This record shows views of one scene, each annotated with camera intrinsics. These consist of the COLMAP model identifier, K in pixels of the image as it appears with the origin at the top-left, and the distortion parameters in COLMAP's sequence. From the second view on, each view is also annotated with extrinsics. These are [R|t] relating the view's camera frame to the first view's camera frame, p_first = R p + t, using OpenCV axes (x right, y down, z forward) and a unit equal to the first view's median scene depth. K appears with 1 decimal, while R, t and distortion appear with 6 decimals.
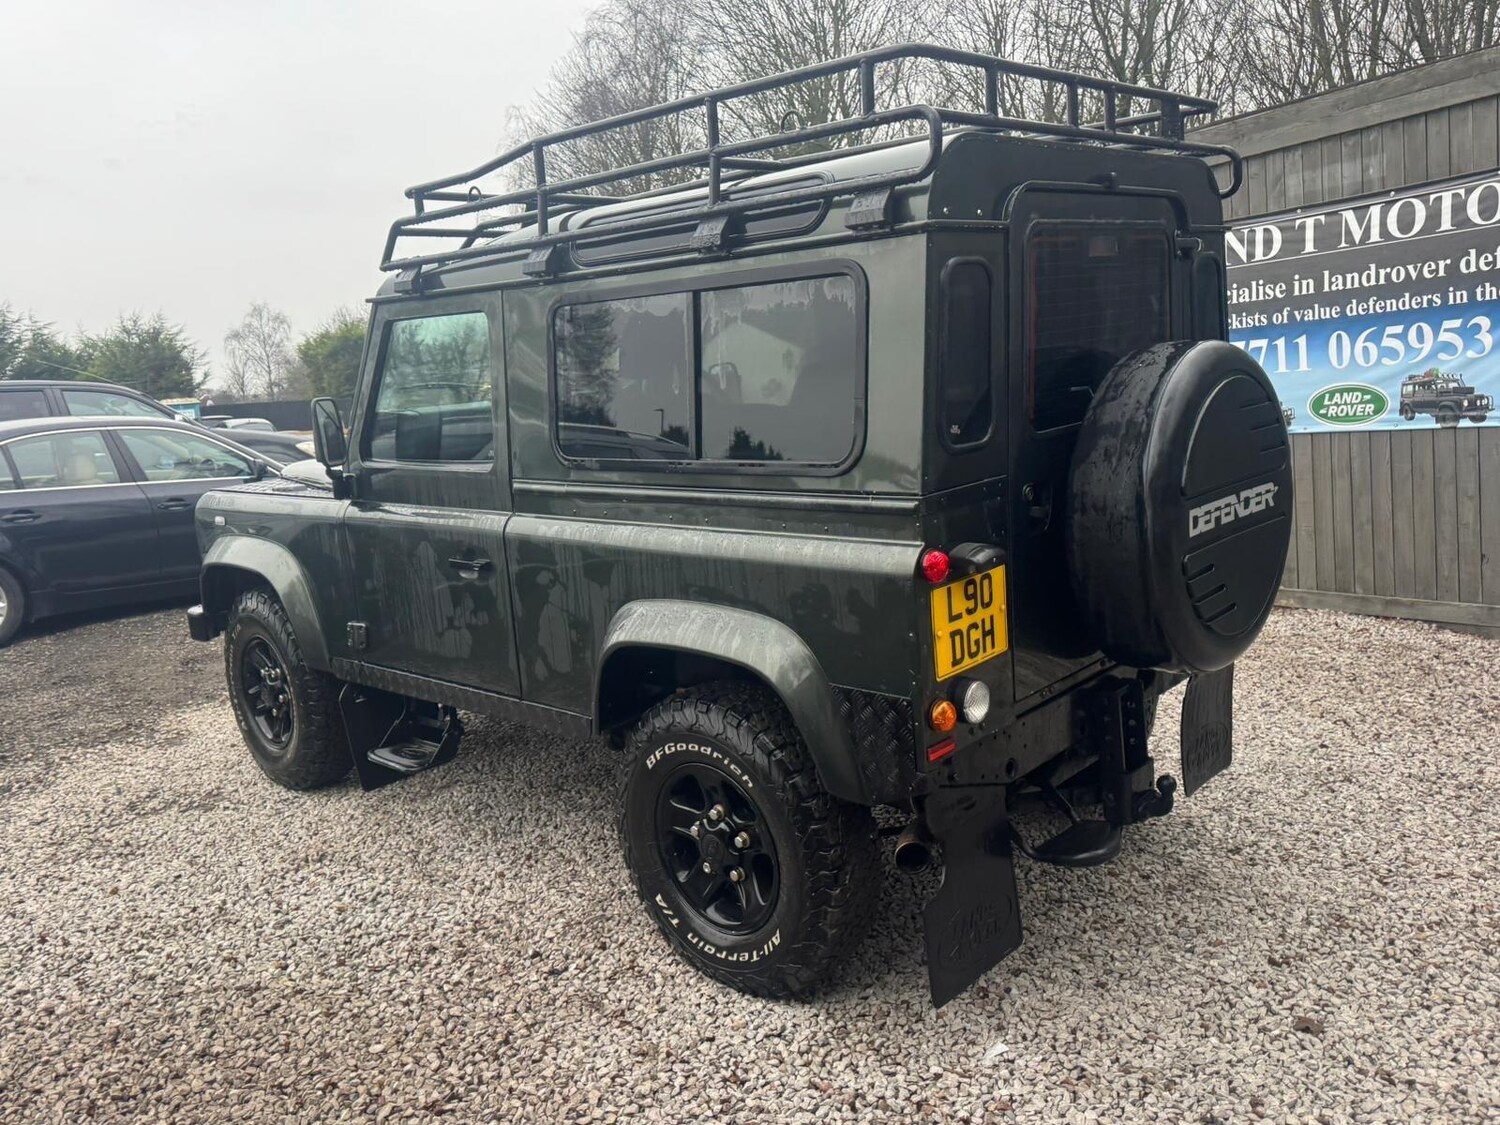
lens RADIAL K [[1229.8, 0, 761.9], [0, 1229.8, 564.3], [0, 0, 1]] dist [0.057260, -0.075538]
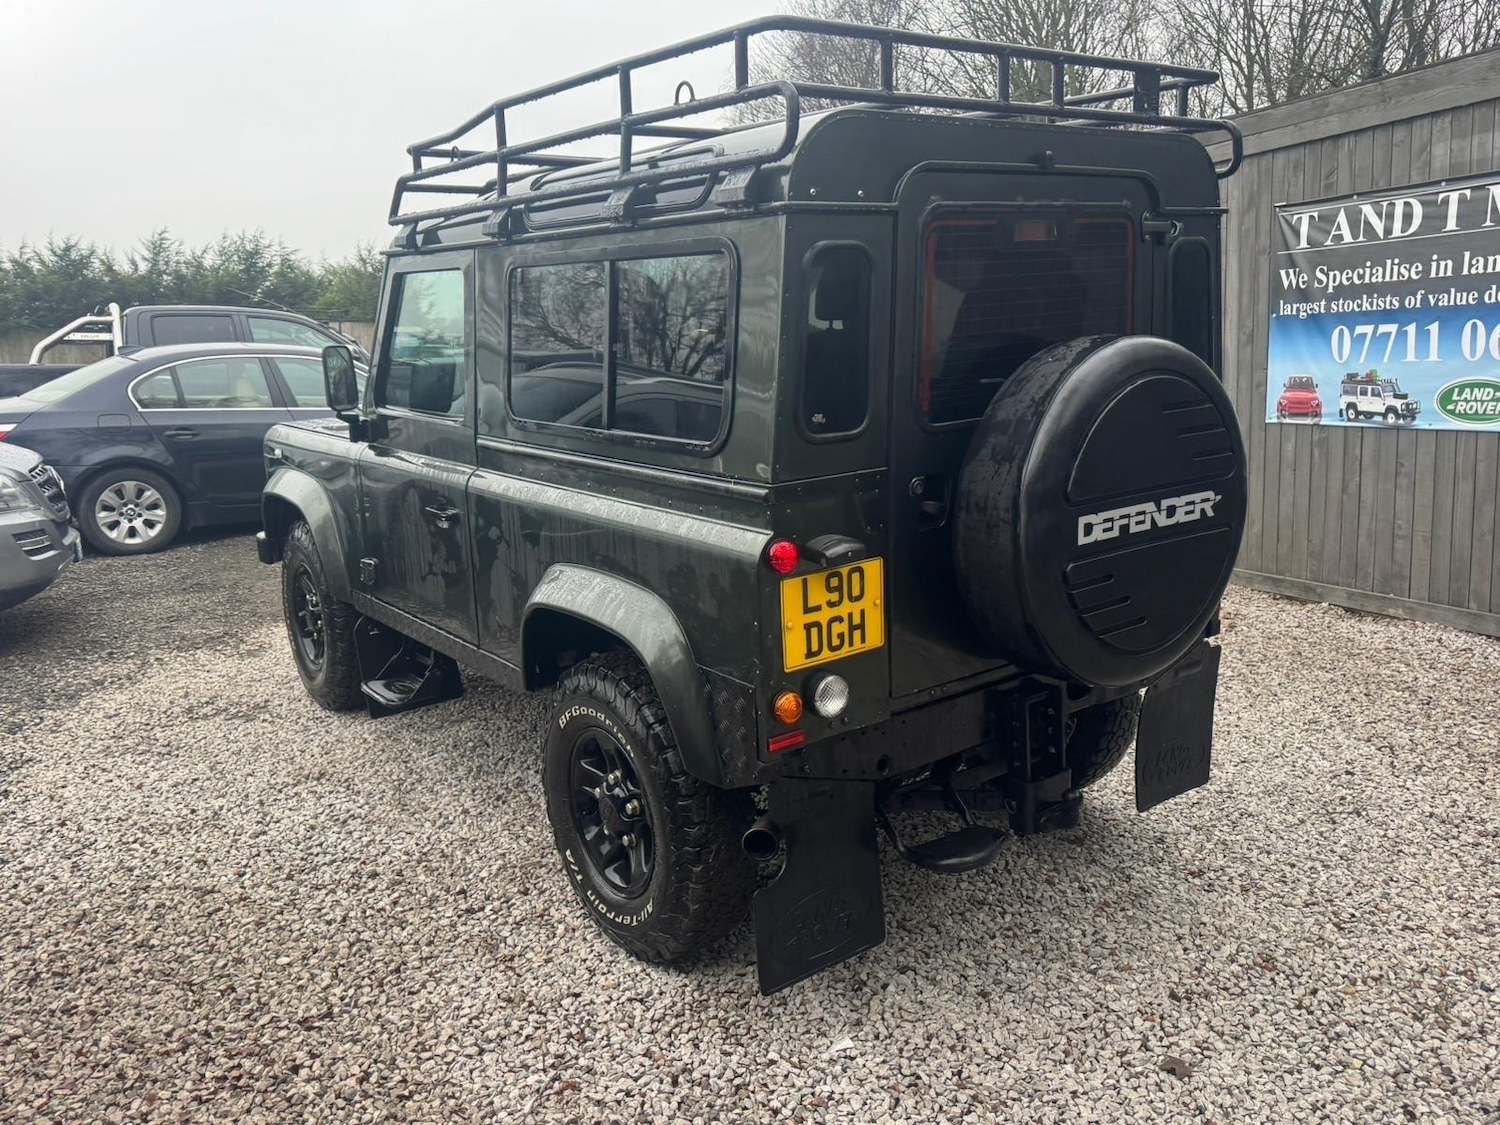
lens RADIAL K [[1229.8, 0, 752.3], [0, 1229.8, 567.3], [0, 0, 1]] dist [0.057260, -0.075538]
pose [[0.982836, 0.079451, -0.166495, 0.221265], [-0.072144, 0.996165, 0.049497, -0.028869], [0.169789, -0.036636, 0.984799, 0.022277]]
